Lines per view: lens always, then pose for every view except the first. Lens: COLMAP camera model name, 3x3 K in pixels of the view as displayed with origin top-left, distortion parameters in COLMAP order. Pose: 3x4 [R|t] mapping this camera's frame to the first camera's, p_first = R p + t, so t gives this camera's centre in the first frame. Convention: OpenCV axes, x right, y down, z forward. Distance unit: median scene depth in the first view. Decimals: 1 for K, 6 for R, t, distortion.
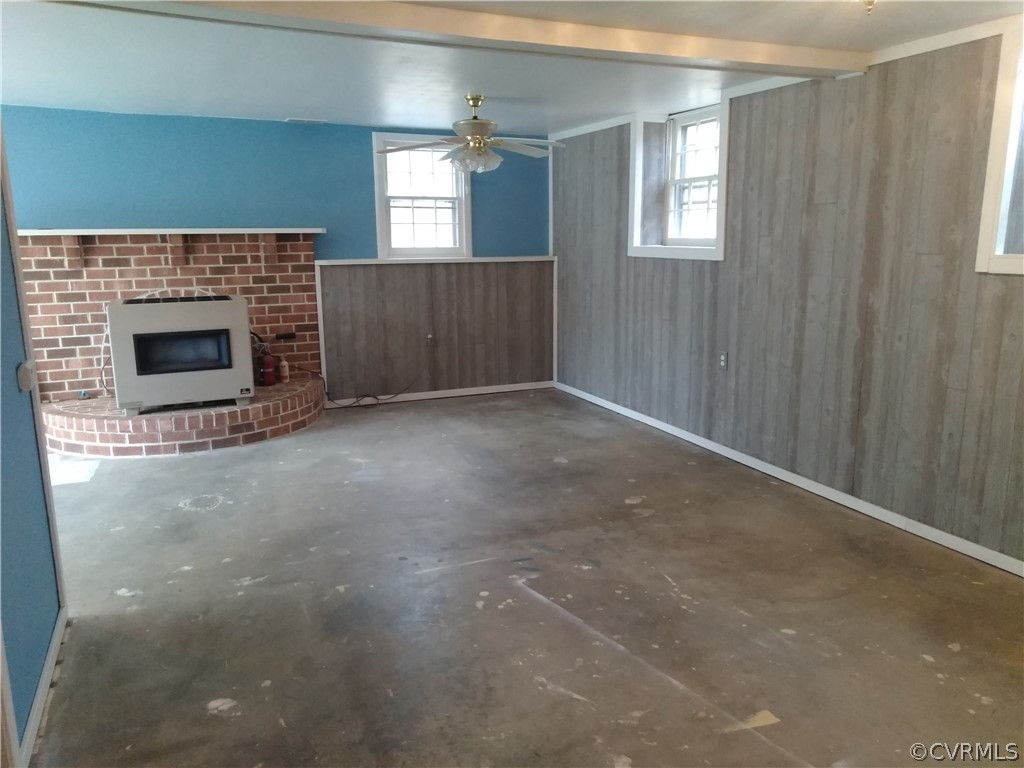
lens RADIAL K [[773.4, 0, 513.0], [0, 773.4, 383.9], [0, 0, 1]] dist [0.050253, -0.022009]
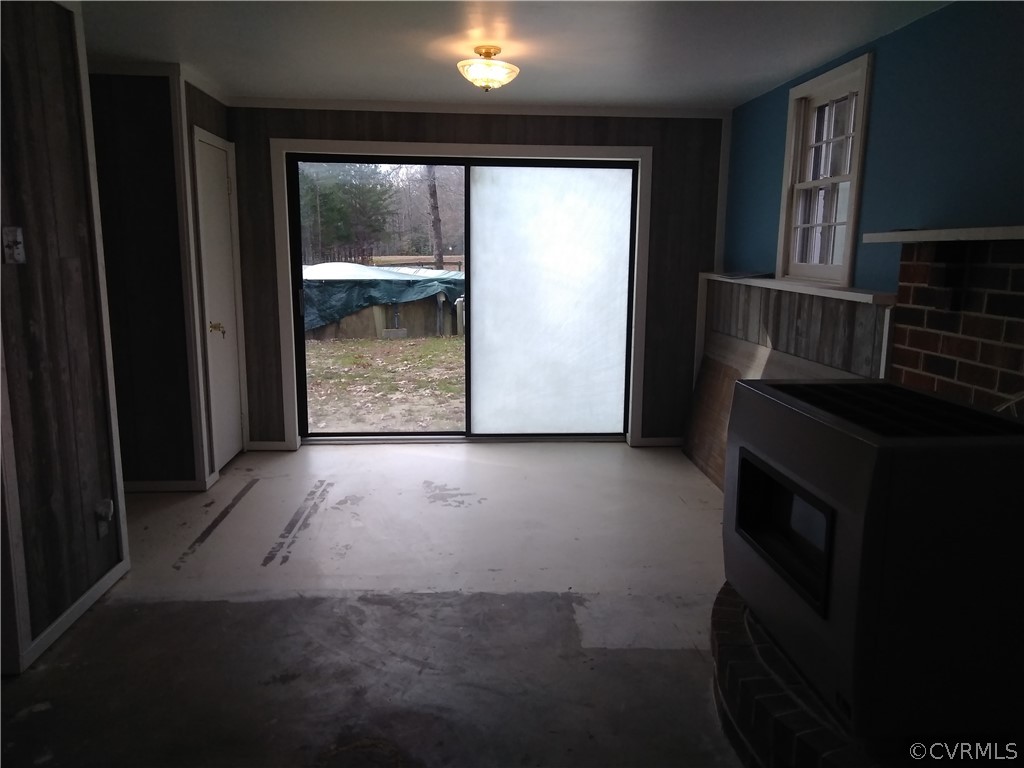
lens RADIAL K [[773.4, 0, 510.1], [0, 773.4, 384.0], [0, 0, 1]] dist [0.050253, -0.022009]
pose [[-0.344341, 0.177954, -0.921825, -0.001892], [-0.176966, 0.951969, 0.249878, -0.269119], [0.922015, 0.249175, -0.296310, 1.371716]]
